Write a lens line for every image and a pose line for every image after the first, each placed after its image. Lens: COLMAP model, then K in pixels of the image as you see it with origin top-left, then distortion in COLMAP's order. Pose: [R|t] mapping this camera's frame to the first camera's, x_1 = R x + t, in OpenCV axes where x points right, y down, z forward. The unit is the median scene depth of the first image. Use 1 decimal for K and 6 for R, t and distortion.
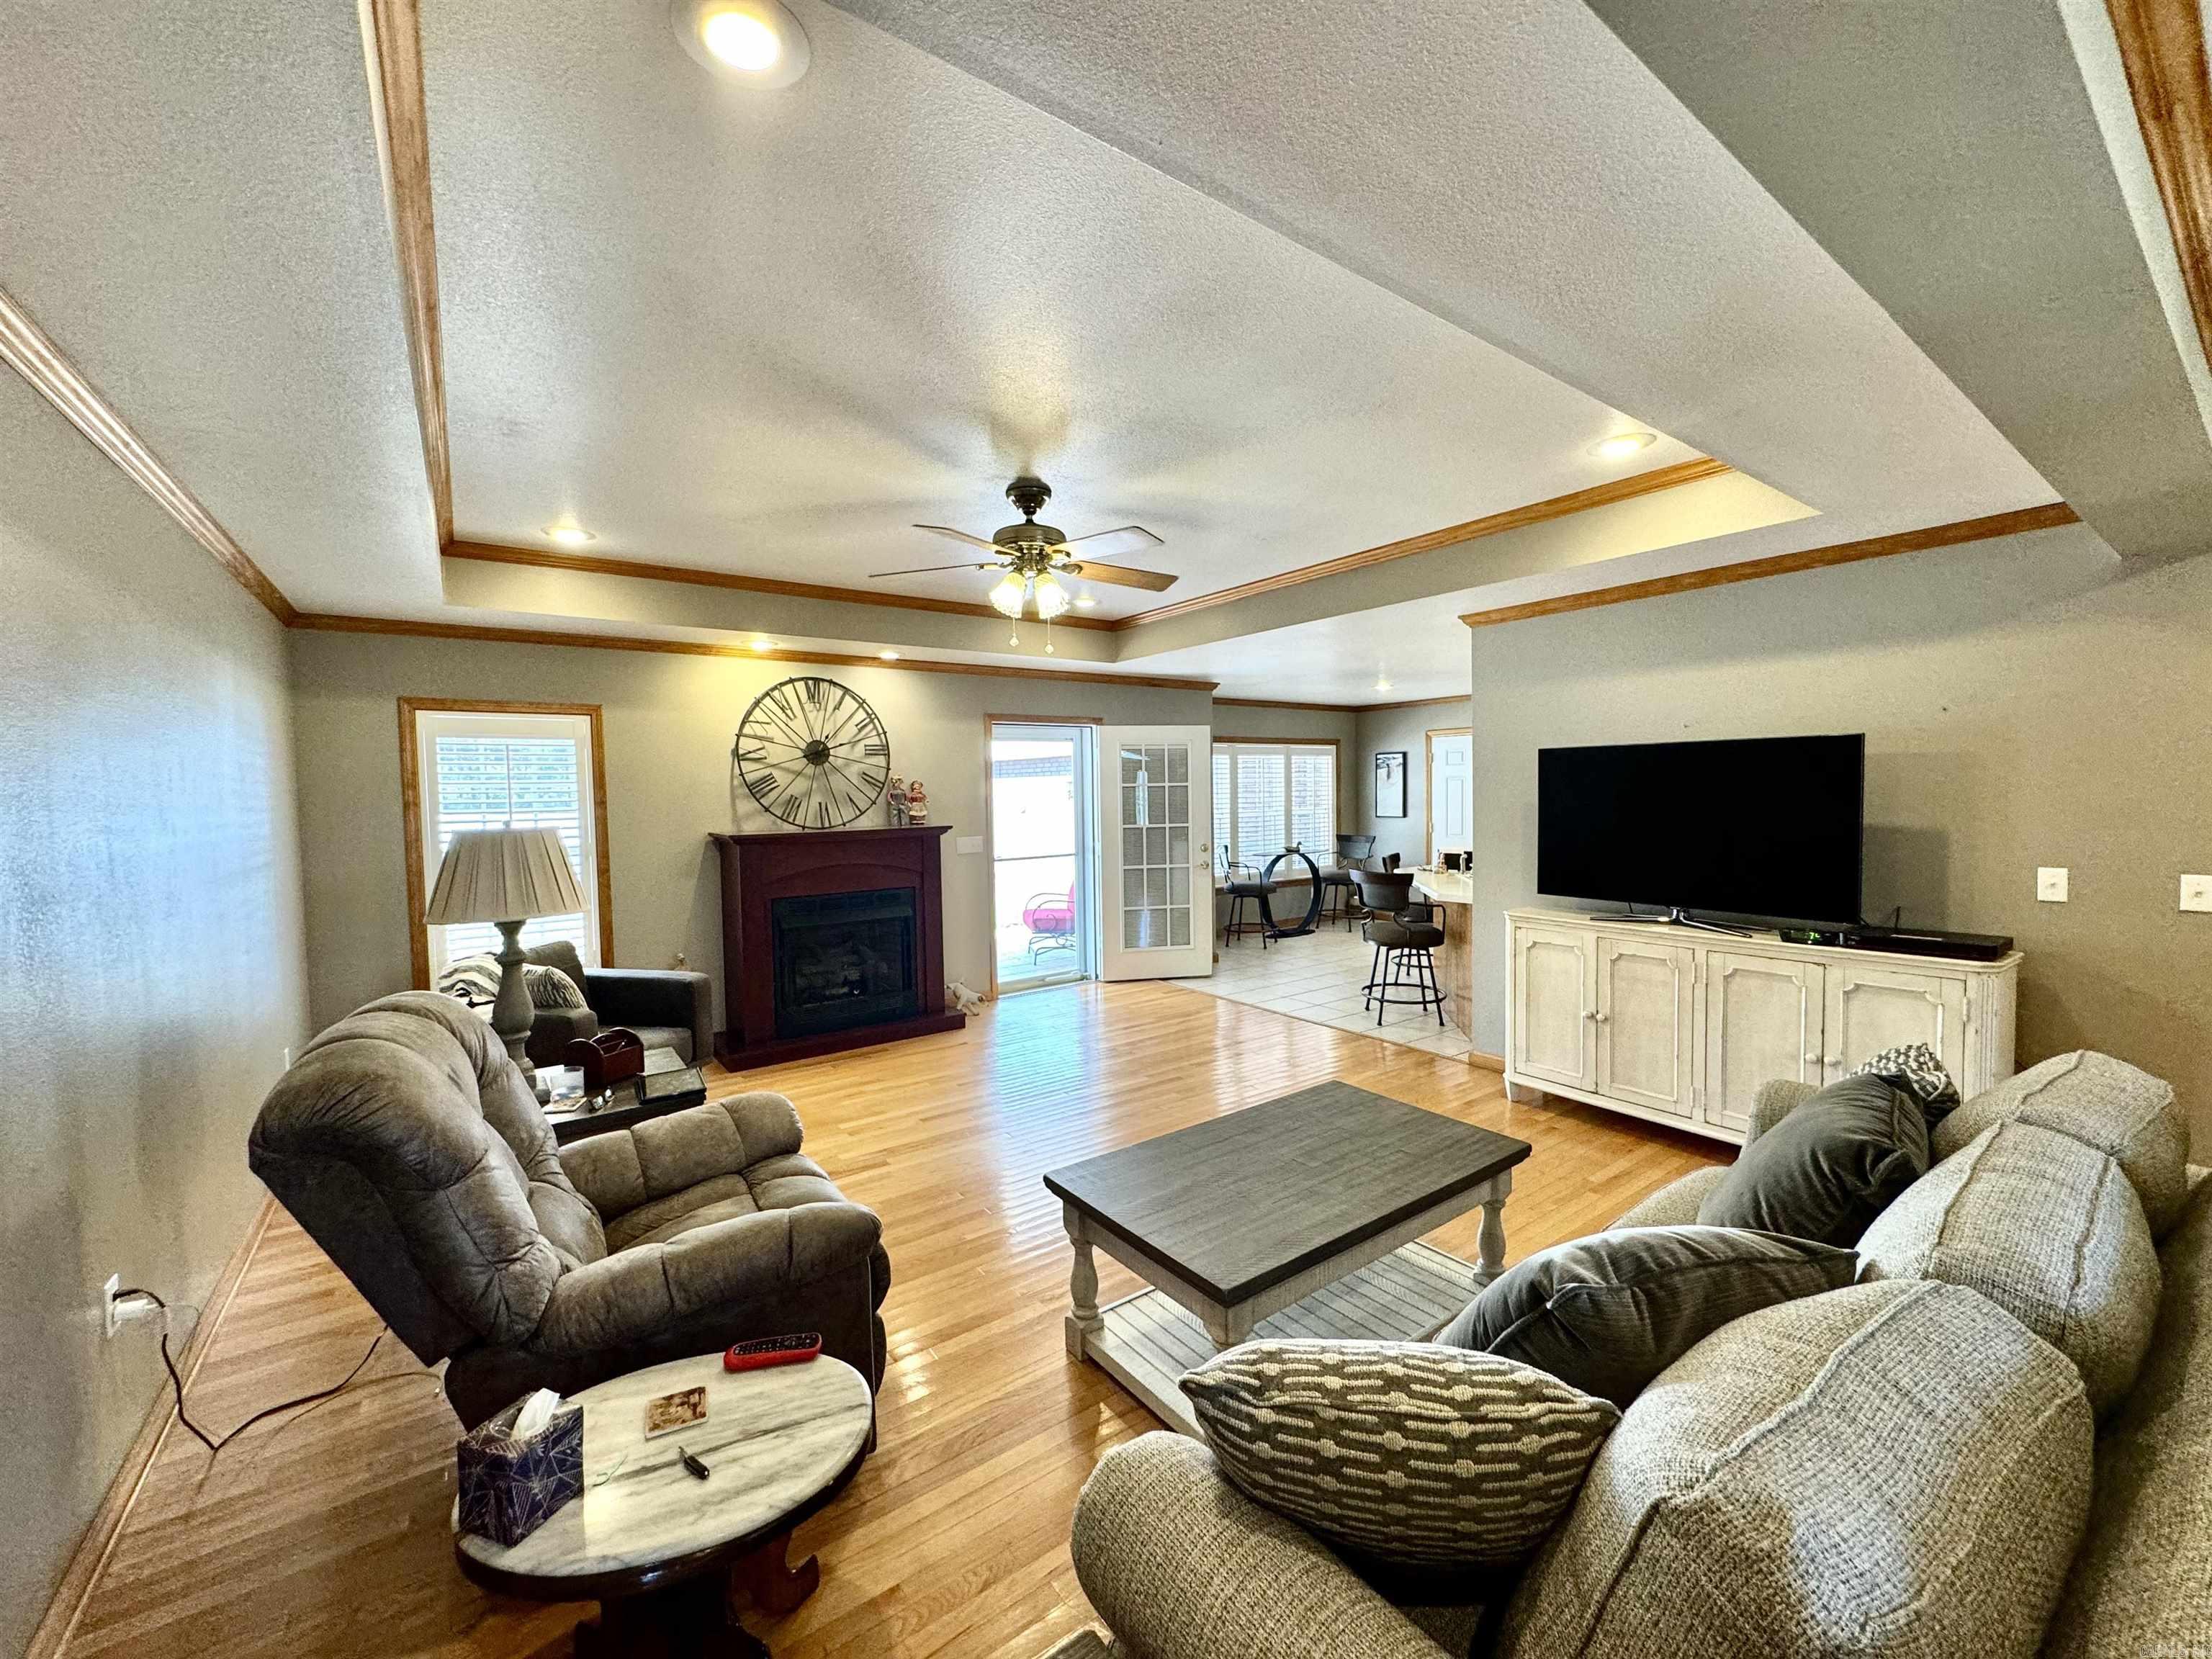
lens RADIAL K [[879.2, 0, 1104.0], [0, 879.2, 825.1], [0, 0, 1]] dist [-0.001977, -0.000047]
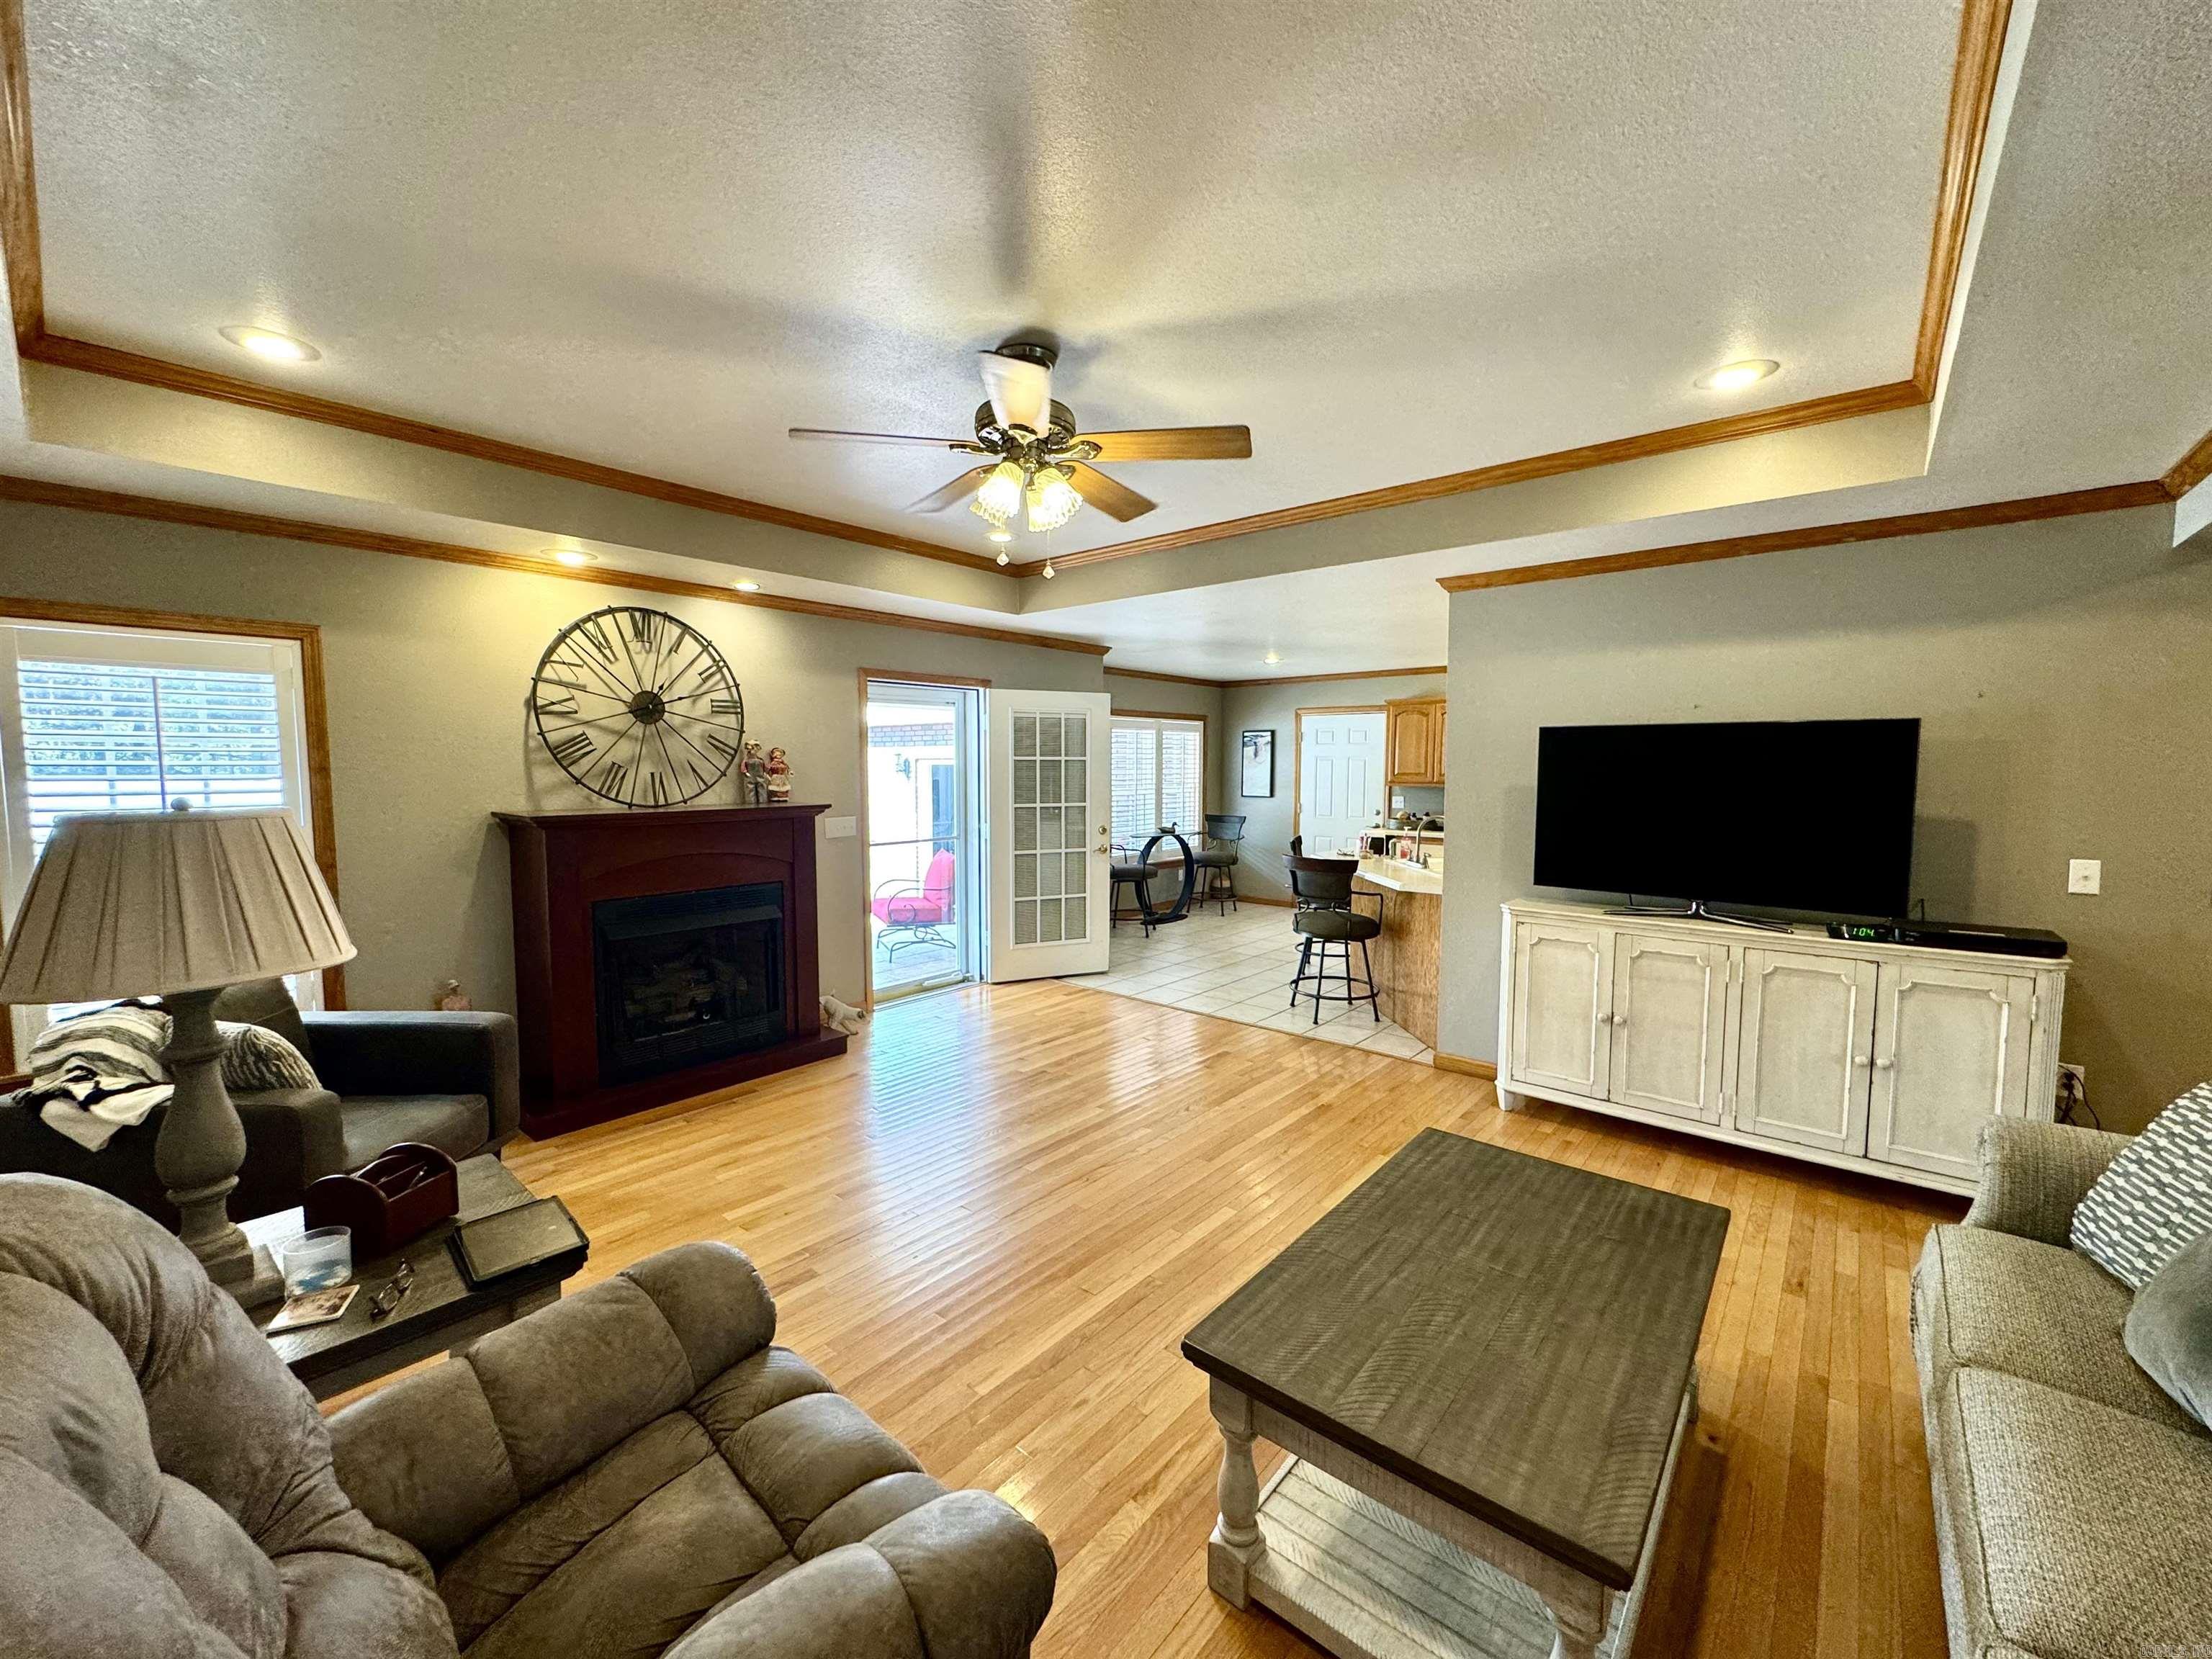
lens RADIAL K [[879.2, 0, 1104.0], [0, 879.2, 825.1], [0, 0, 1]] dist [-0.001977, -0.000047]
pose [[0.971685, 0.001887, 0.236271, -0.125778], [-0.008483, 0.999602, 0.026904, -0.004251], [-0.236127, -0.028146, 0.971315, 0.168047]]
